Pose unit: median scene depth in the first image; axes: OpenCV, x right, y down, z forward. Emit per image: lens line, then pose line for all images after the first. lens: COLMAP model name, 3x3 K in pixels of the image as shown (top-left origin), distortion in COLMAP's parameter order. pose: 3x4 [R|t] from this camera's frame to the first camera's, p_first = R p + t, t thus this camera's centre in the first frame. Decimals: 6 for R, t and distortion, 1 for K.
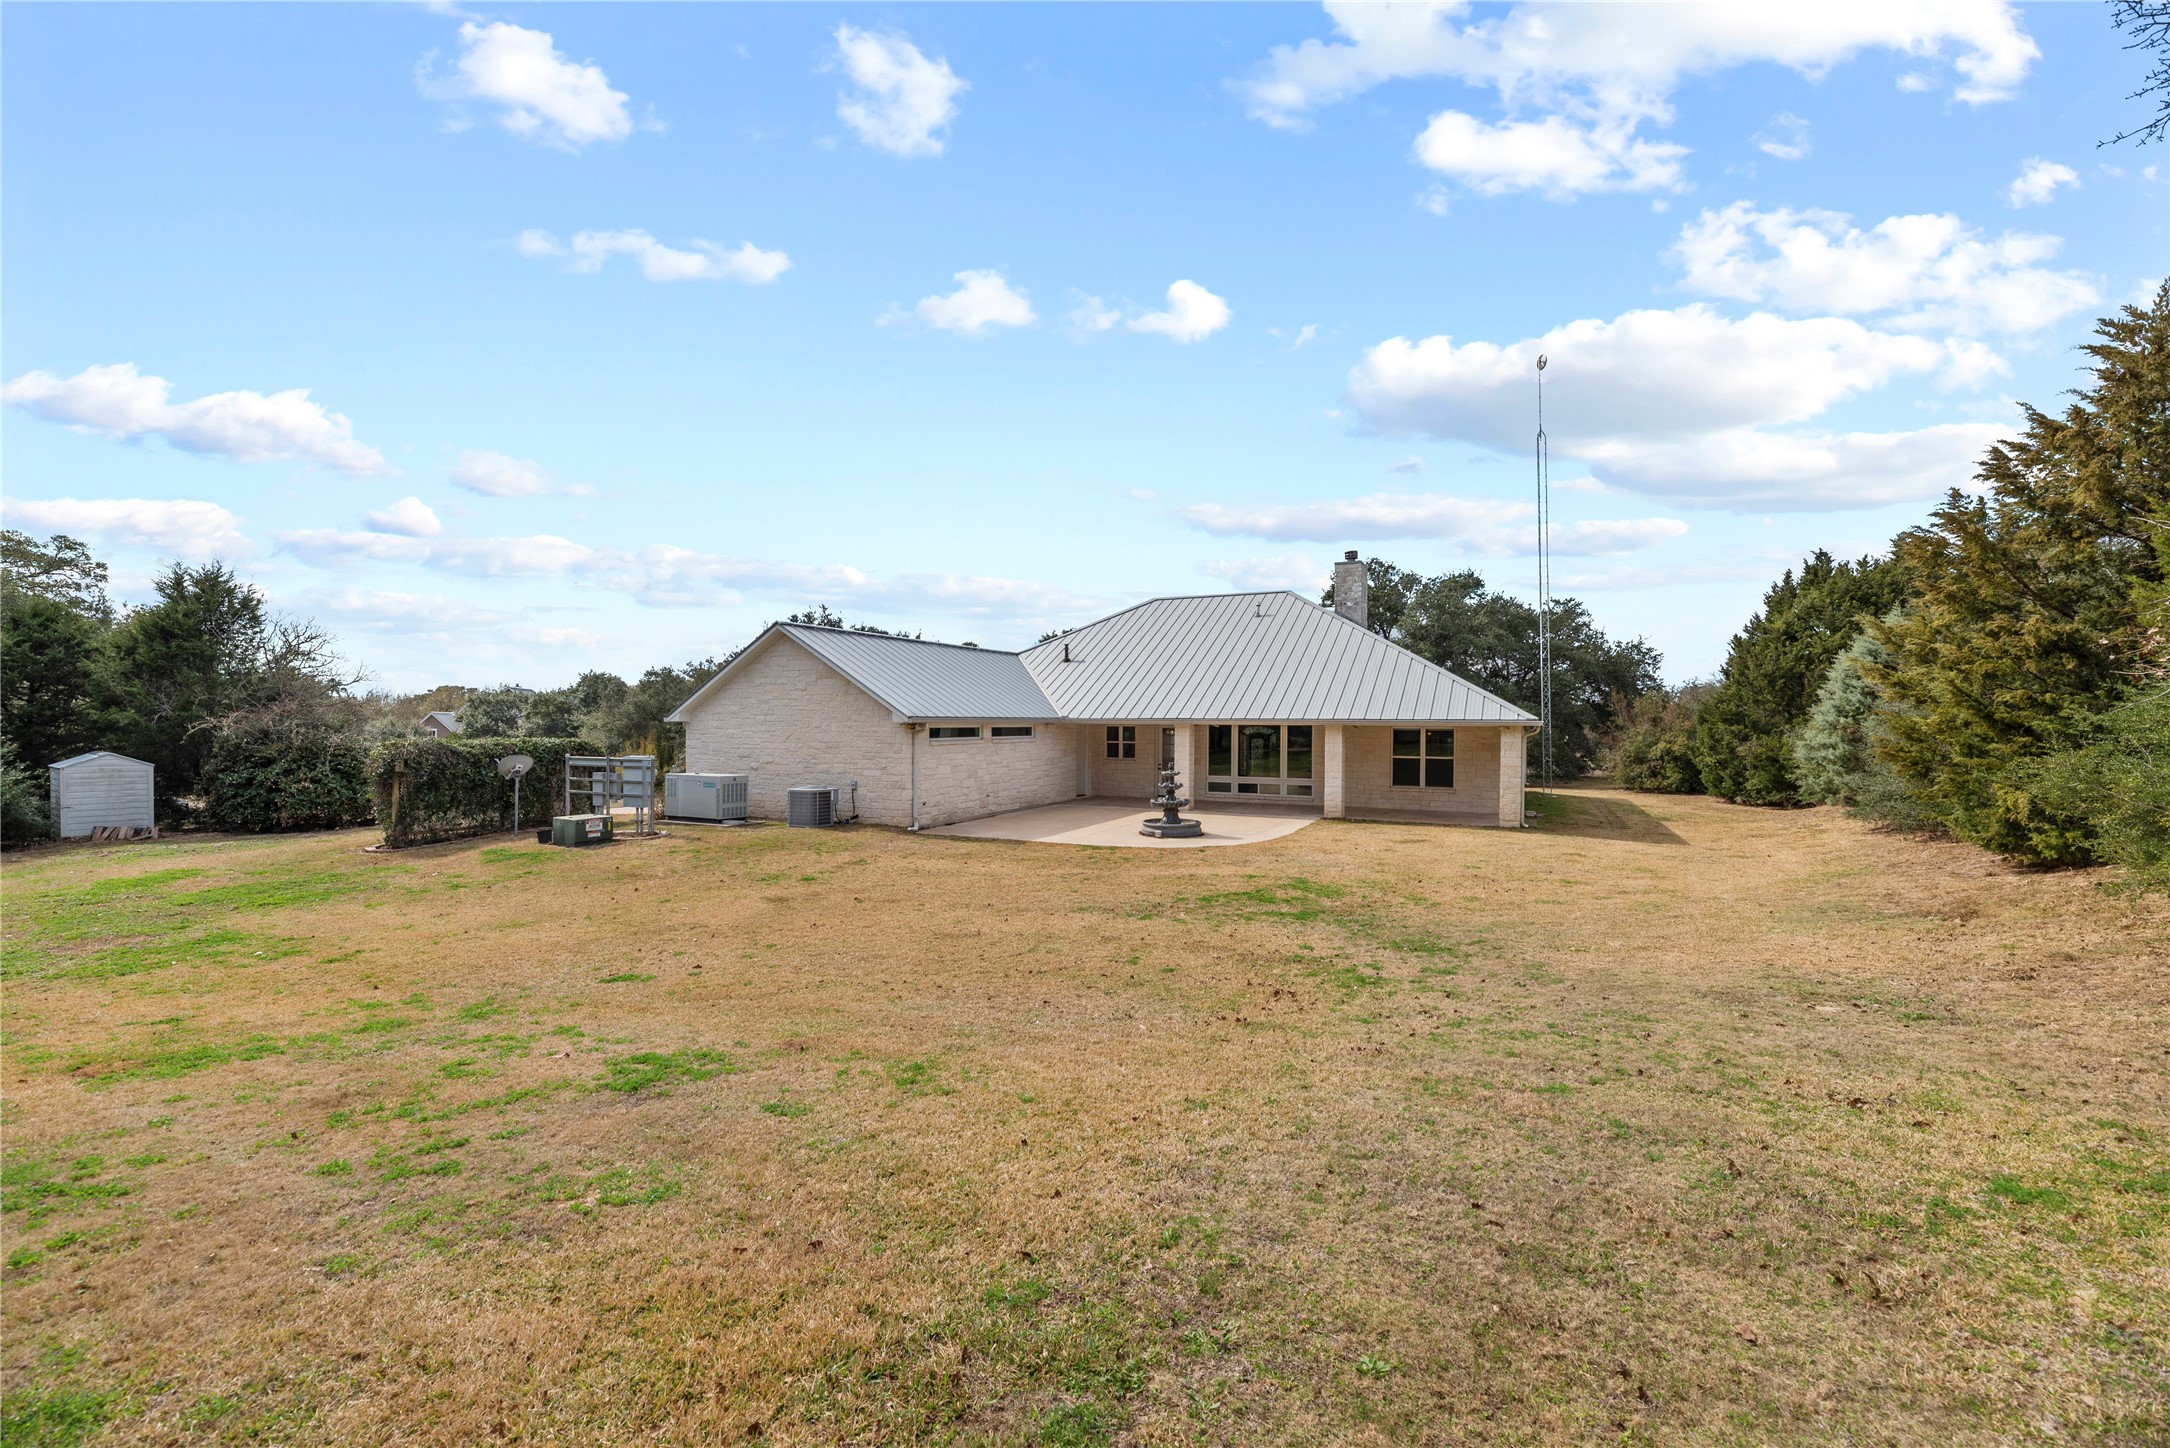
lens RADIAL K [[869.6, 0, 1085.0], [0, 869.6, 724.0], [0, 0, 1]] dist [-0.000463, -0.000065]
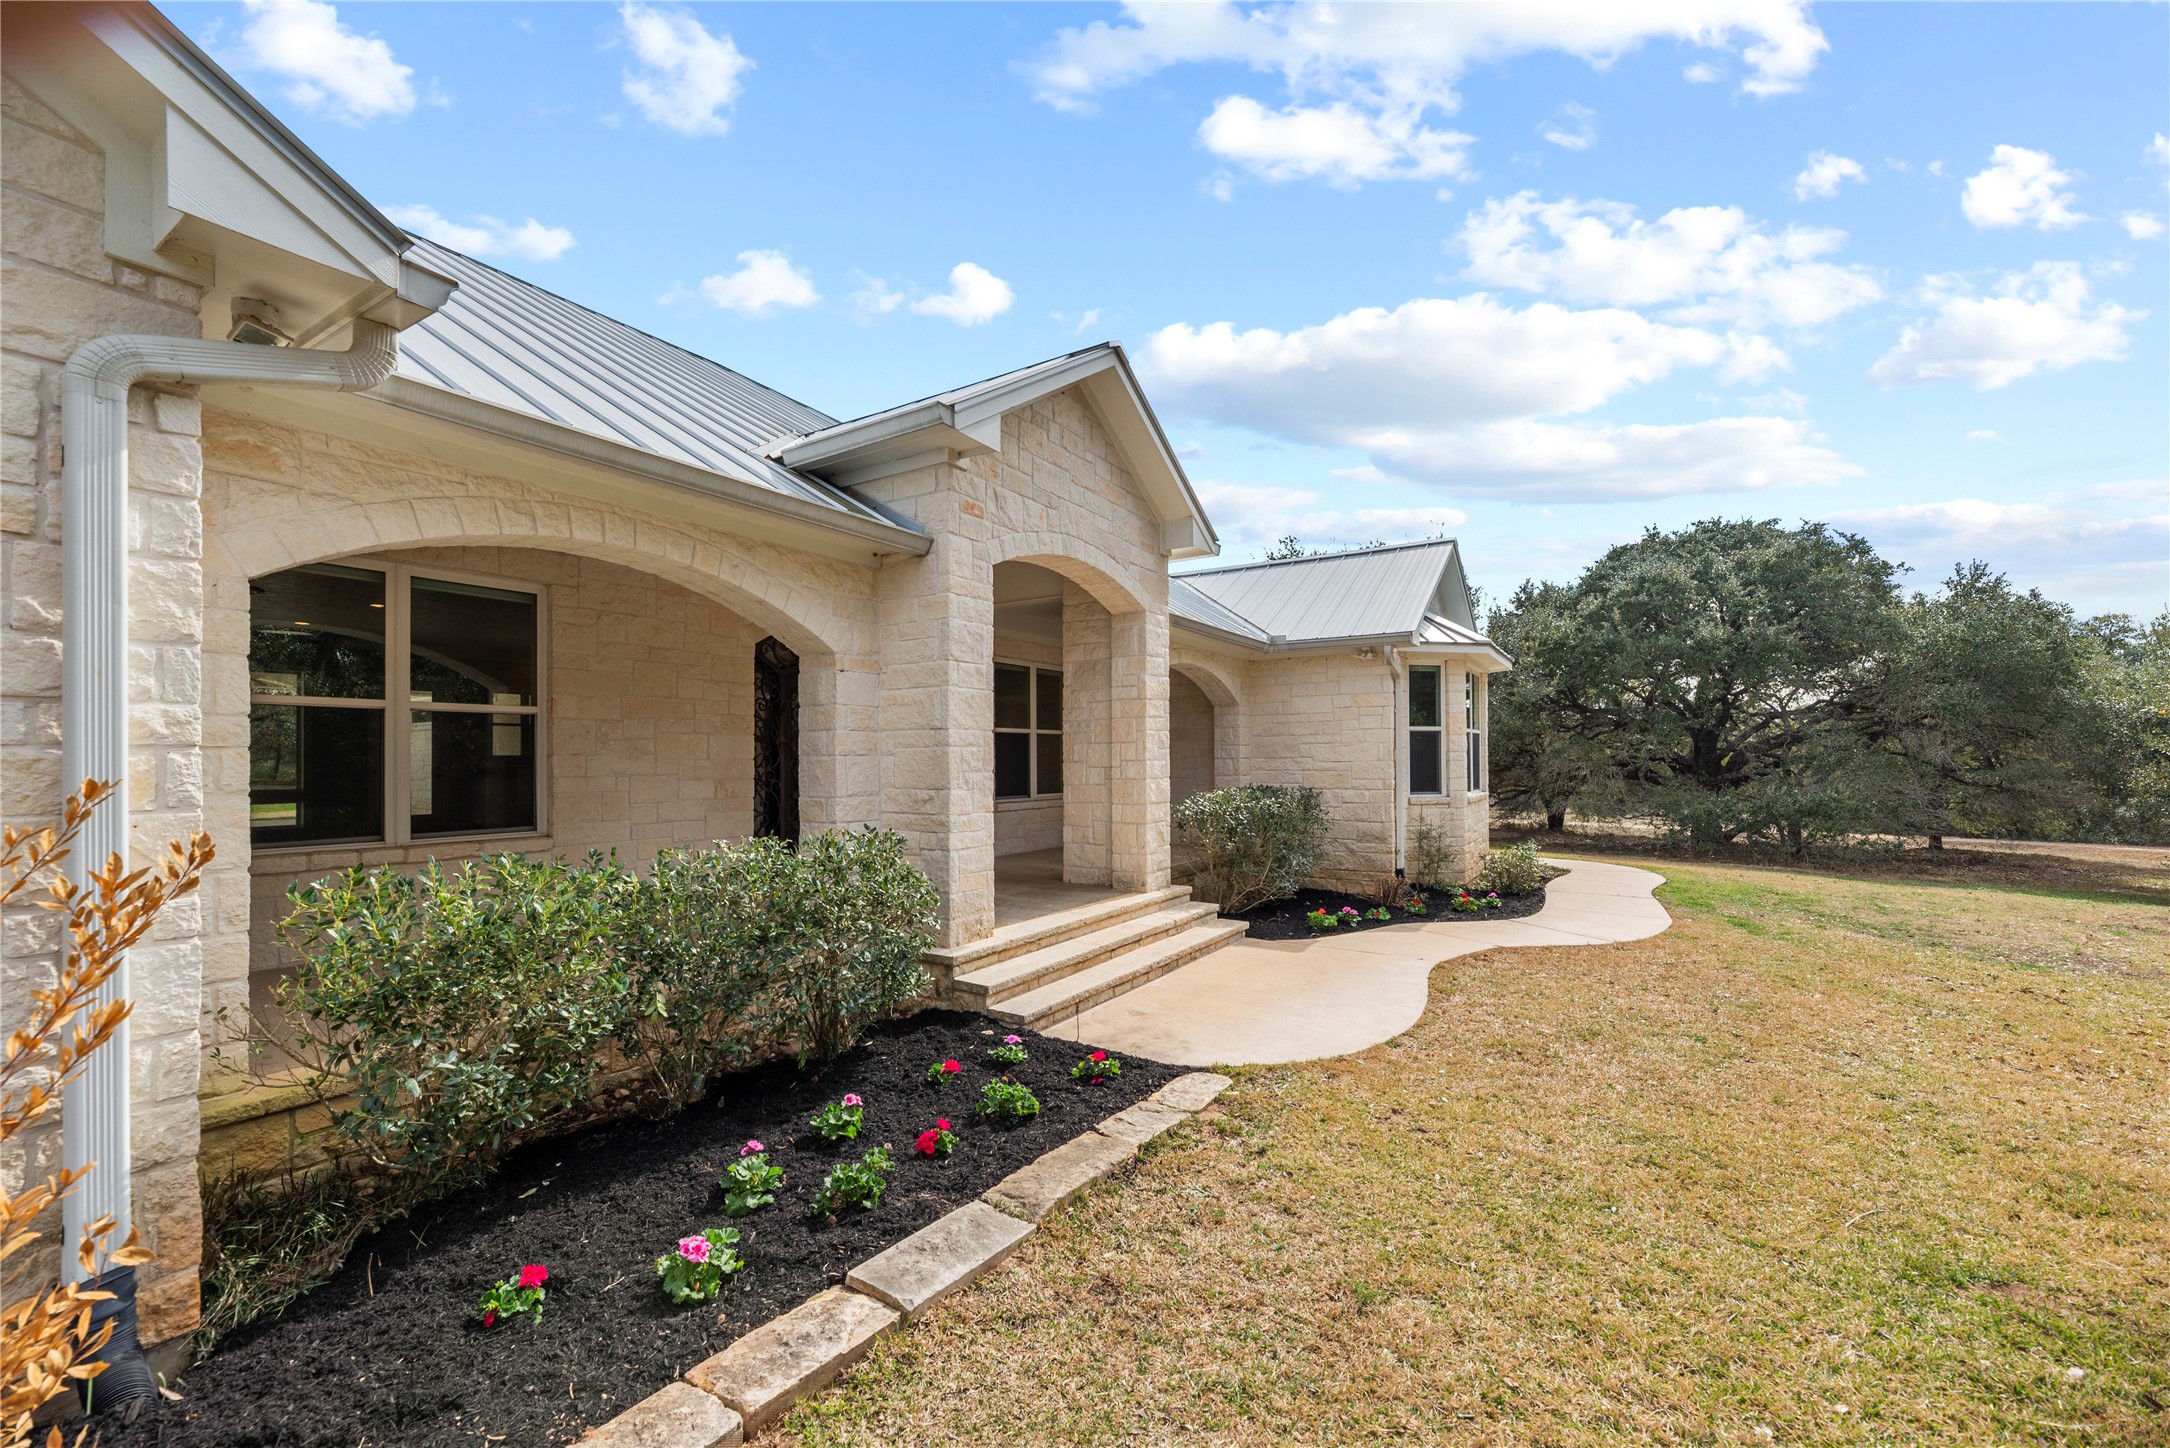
lens RADIAL K [[869.6, 0, 1085.0], [0, 869.6, 724.0], [0, 0, 1]] dist [-0.000463, -0.000065]
pose [[0.999917, 0.012908, 0.000598, 0.255344], [-0.012914, 0.999849, 0.011587, 0.006339], [-0.000448, -0.011594, 0.999933, -0.006149]]
